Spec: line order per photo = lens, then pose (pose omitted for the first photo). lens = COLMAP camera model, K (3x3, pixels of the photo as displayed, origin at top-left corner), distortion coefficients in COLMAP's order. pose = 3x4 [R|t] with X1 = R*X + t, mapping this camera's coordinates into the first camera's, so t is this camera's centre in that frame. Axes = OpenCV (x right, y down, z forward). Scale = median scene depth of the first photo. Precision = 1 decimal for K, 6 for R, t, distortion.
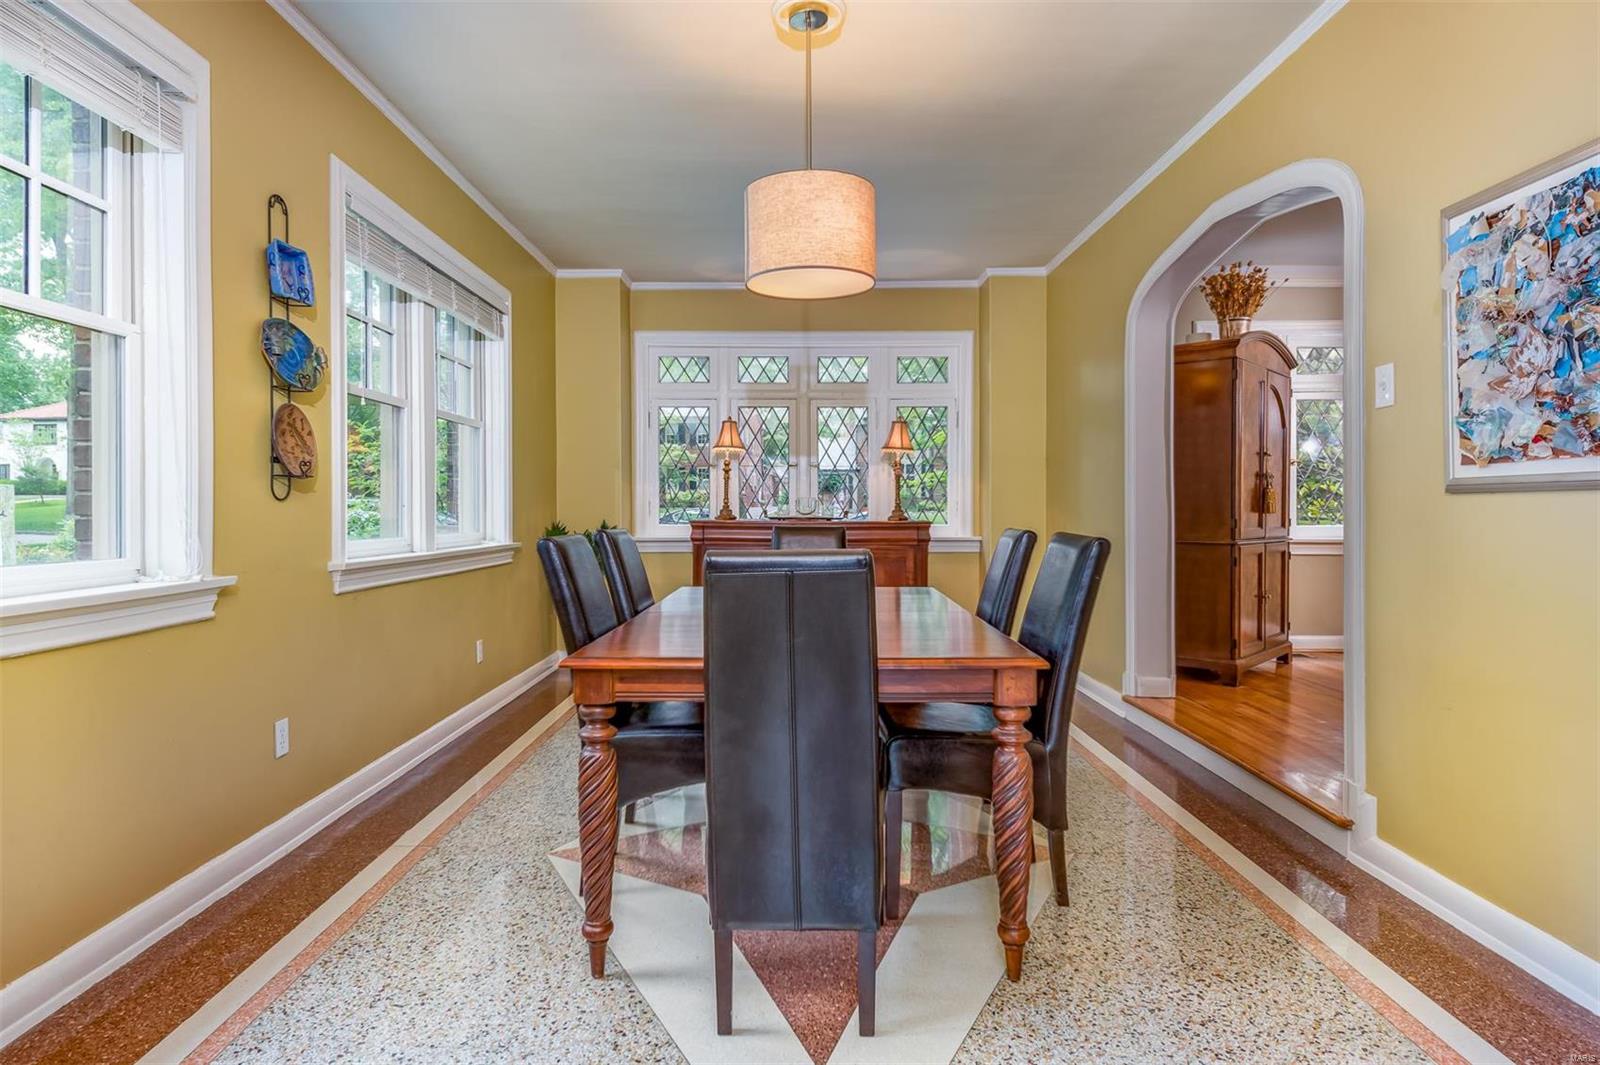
lens RADIAL K [[919.1, 0, 799.9], [0, 919.1, 527.2], [0, 0, 1]] dist [0.003731, 0.000465]
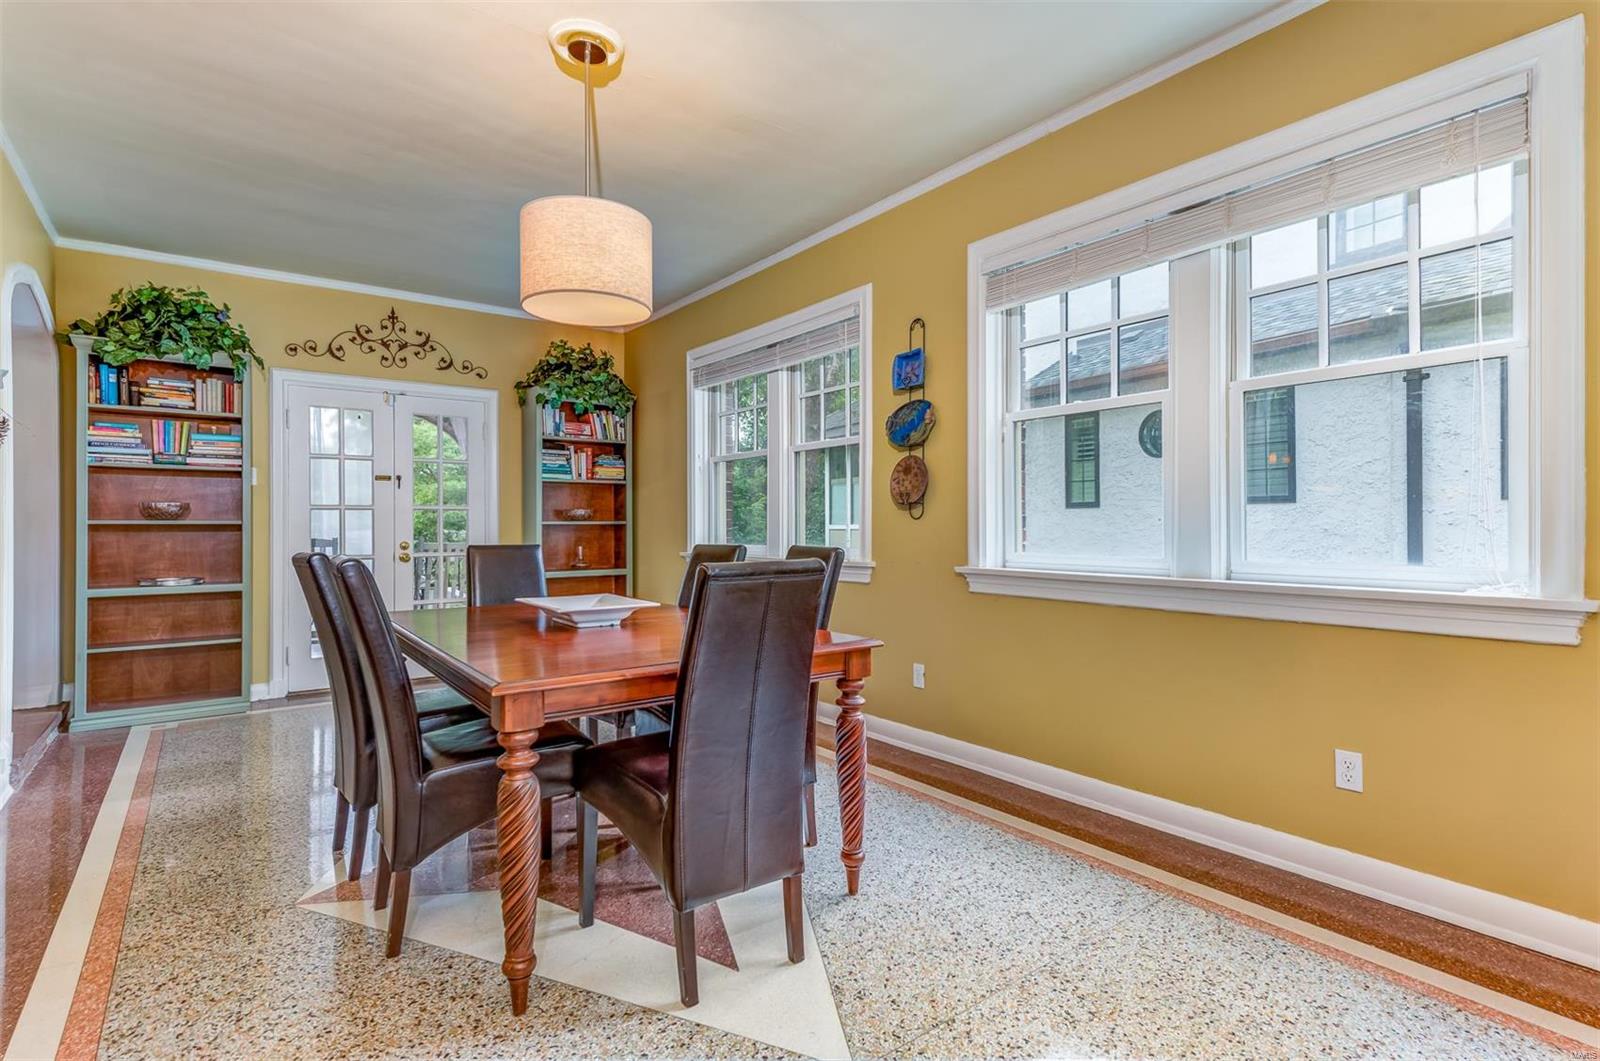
lens RADIAL K [[781.1, 0, 802.6], [0, 781.1, 518.7], [0, 0, 1]] dist [0.006193, 0.000038]
pose [[-0.804814, 0.000257, -0.593527, 0.359431], [-0.002574, 0.999989, 0.003922, -0.033538], [0.593521, 0.004684, -0.804805, 1.950512]]
